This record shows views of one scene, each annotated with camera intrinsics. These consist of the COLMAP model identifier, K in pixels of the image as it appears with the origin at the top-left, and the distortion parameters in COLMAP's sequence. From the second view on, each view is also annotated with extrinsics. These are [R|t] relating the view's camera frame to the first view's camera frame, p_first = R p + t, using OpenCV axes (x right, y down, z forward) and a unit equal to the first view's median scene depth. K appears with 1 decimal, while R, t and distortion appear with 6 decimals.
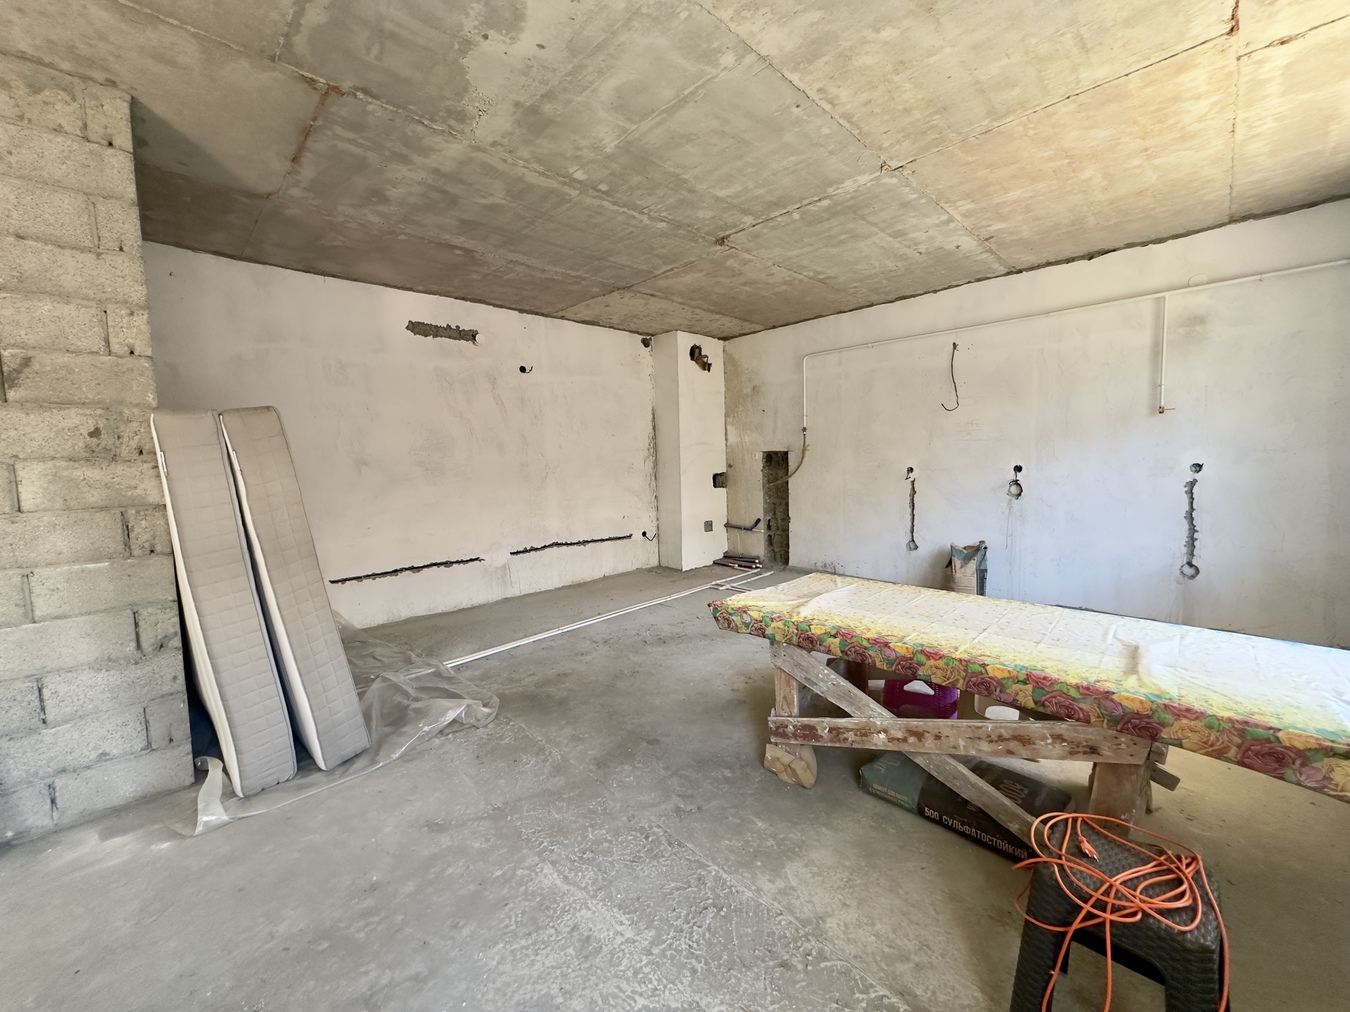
lens RADIAL K [[541.7, 0, 672.7], [0, 541.7, 503.7], [0, 0, 1]] dist [0.000031, -0.000011]
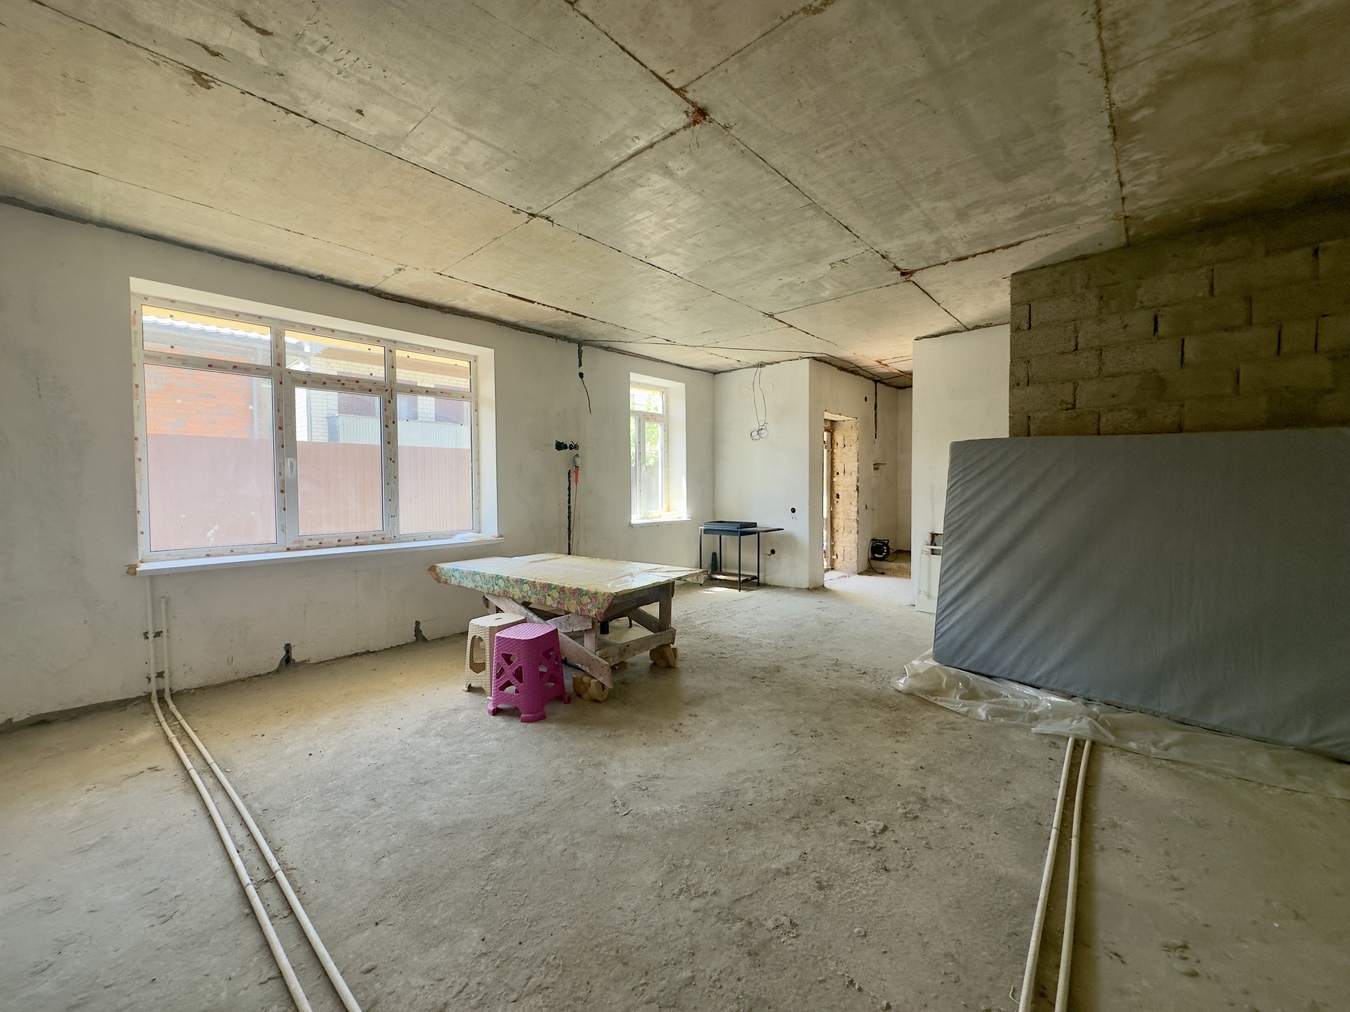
lens RADIAL K [[541.7, 0, 679.2], [0, 541.7, 503.8], [0, 0, 1]] dist [0.000031, -0.000011]
pose [[-0.996707, 0.034902, -0.073188, 0.294395], [0.025833, 0.992269, 0.121387, -0.227068], [0.076859, 0.119097, -0.989903, 2.838508]]
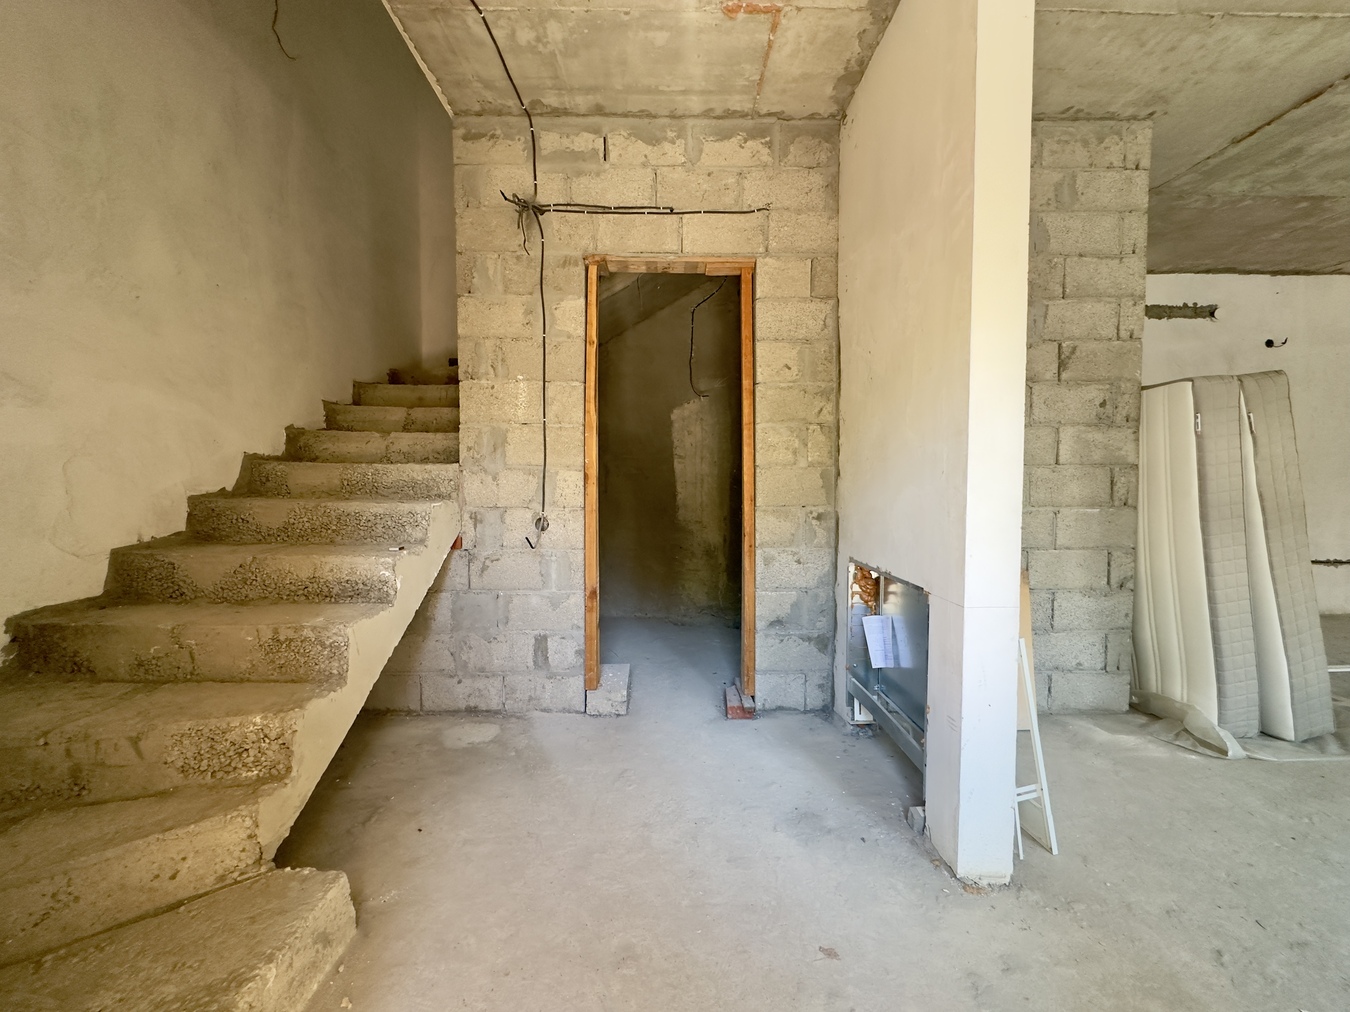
lens RADIAL K [[541.7, 0, 676.1], [0, 541.7, 502.5], [0, 0, 1]] dist [0.000031, -0.000011]
pose [[0.720243, 0.054521, -0.691577, -0.881078], [-0.076284, 0.997086, -0.000840, 0.166738], [0.689515, 0.053361, 0.722303, -0.547109]]
